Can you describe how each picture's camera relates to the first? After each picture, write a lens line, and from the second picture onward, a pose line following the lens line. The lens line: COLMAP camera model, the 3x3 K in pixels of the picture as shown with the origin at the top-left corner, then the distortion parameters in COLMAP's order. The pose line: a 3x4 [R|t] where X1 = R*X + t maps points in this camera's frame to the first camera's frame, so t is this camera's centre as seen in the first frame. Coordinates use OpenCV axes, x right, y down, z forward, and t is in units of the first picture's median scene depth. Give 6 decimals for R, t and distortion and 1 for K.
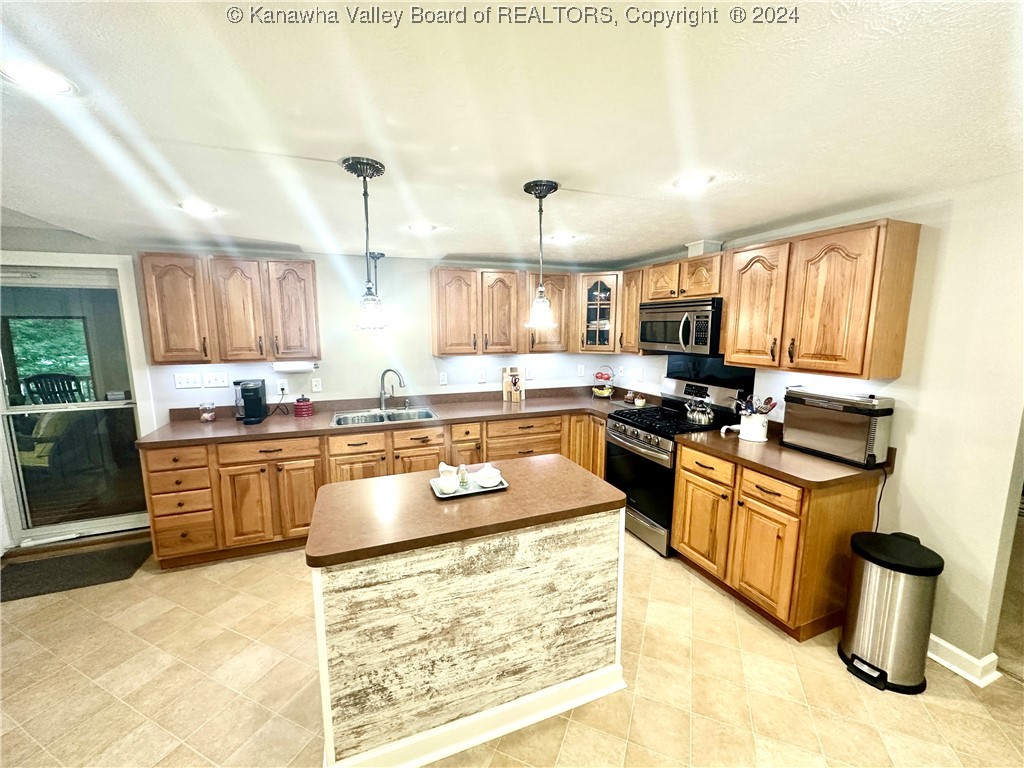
lens RADIAL K [[412.7, 0, 515.5], [0, 412.7, 383.6], [0, 0, 1]] dist [-0.002976, 0.000304]
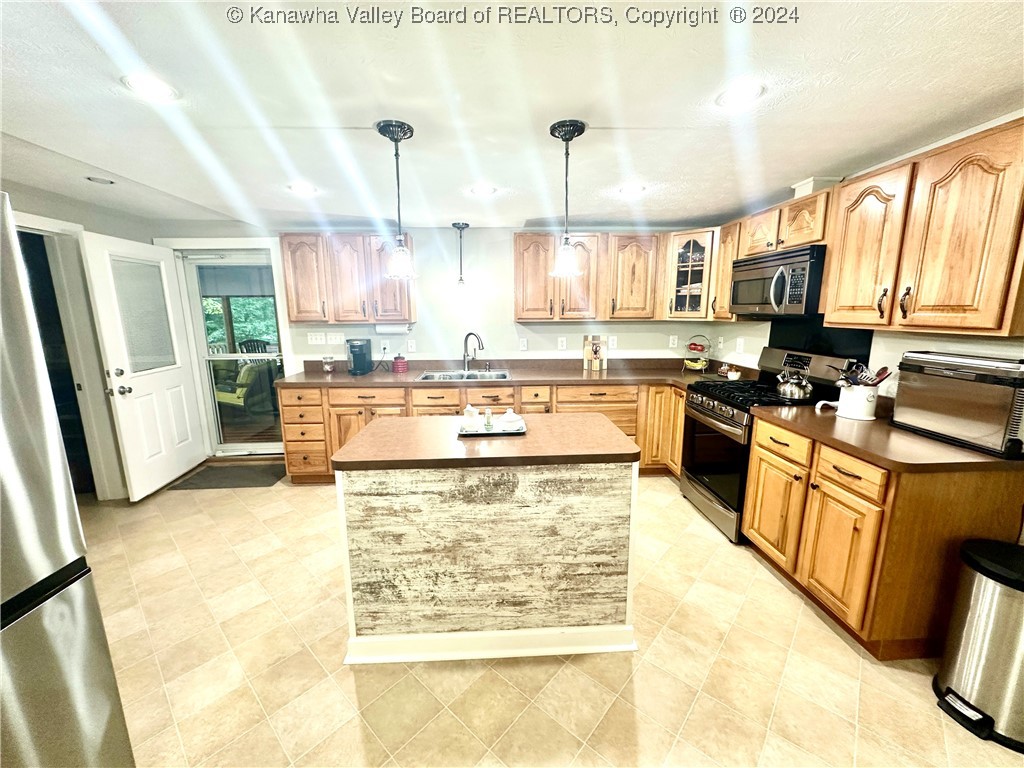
lens RADIAL K [[412.7, 0, 515.0], [0, 412.7, 385.5], [0, 0, 1]] dist [-0.002976, 0.000304]
pose [[0.947460, 0.051848, -0.315644, 0.215210], [-0.038691, 0.998107, 0.047812, 0.066254], [0.317526, -0.033088, 0.947672, 0.013744]]
